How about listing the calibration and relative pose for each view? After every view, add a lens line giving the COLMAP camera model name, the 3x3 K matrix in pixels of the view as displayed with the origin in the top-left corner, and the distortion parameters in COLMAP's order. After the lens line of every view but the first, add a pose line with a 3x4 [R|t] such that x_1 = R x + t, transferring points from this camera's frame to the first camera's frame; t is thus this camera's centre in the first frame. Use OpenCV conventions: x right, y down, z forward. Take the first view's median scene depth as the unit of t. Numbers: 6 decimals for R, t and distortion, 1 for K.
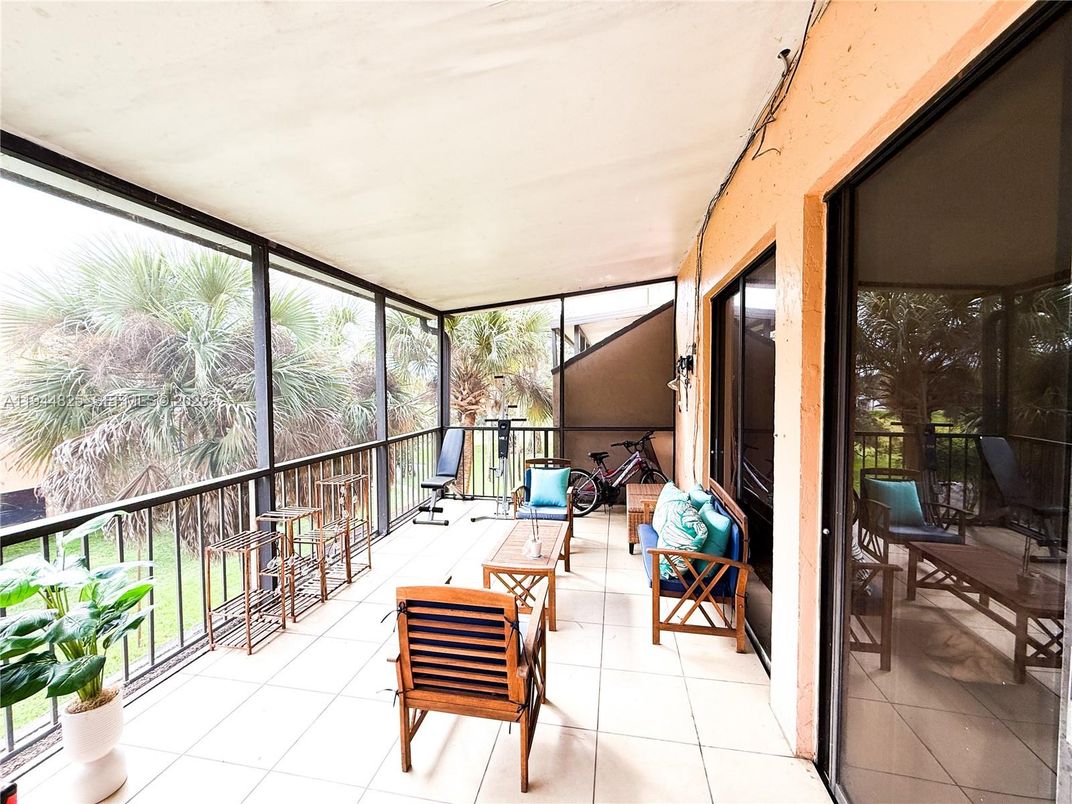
lens RADIAL K [[427.7, 0, 533.3], [0, 427.7, 402.2], [0, 0, 1]] dist [-0.000984, 0.000032]
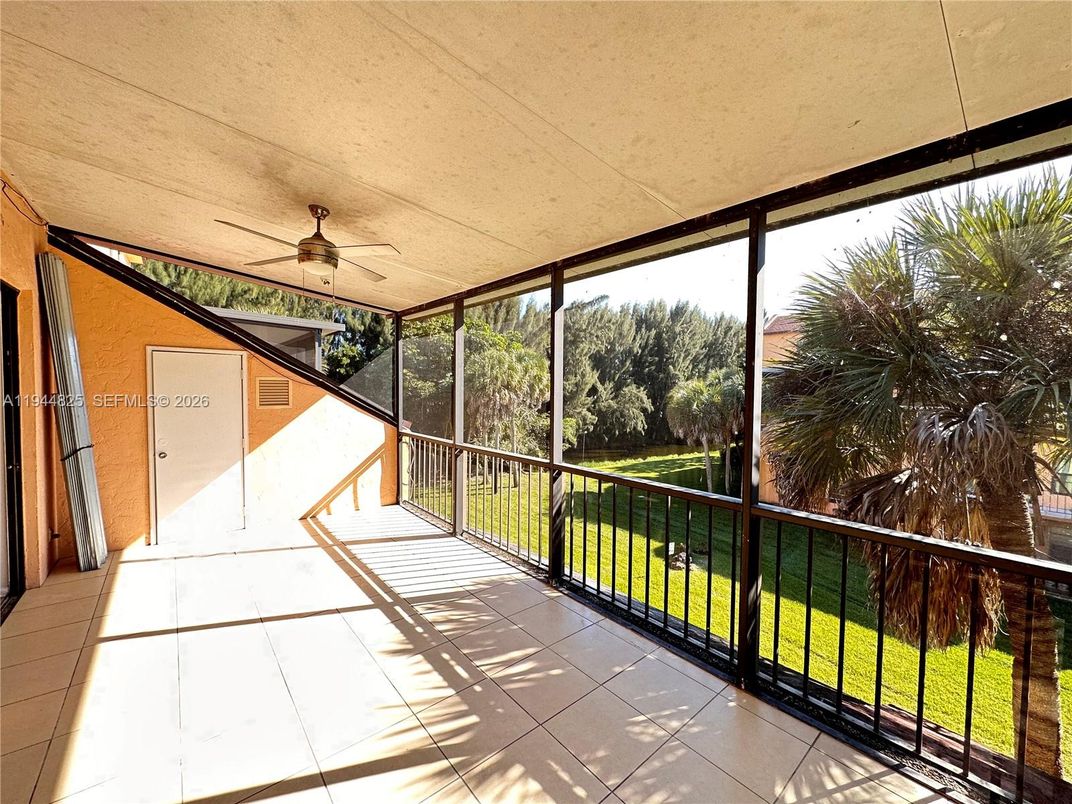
lens RADIAL K [[427.7, 0, 536.2], [0, 427.7, 402.7], [0, 0, 1]] dist [-0.000984, 0.000032]
pose [[-0.619344, 0.027593, -0.784634, 0.264159], [-0.038484, 0.997114, 0.065442, -0.061774], [0.784176, 0.070727, -0.616495, 1.375952]]
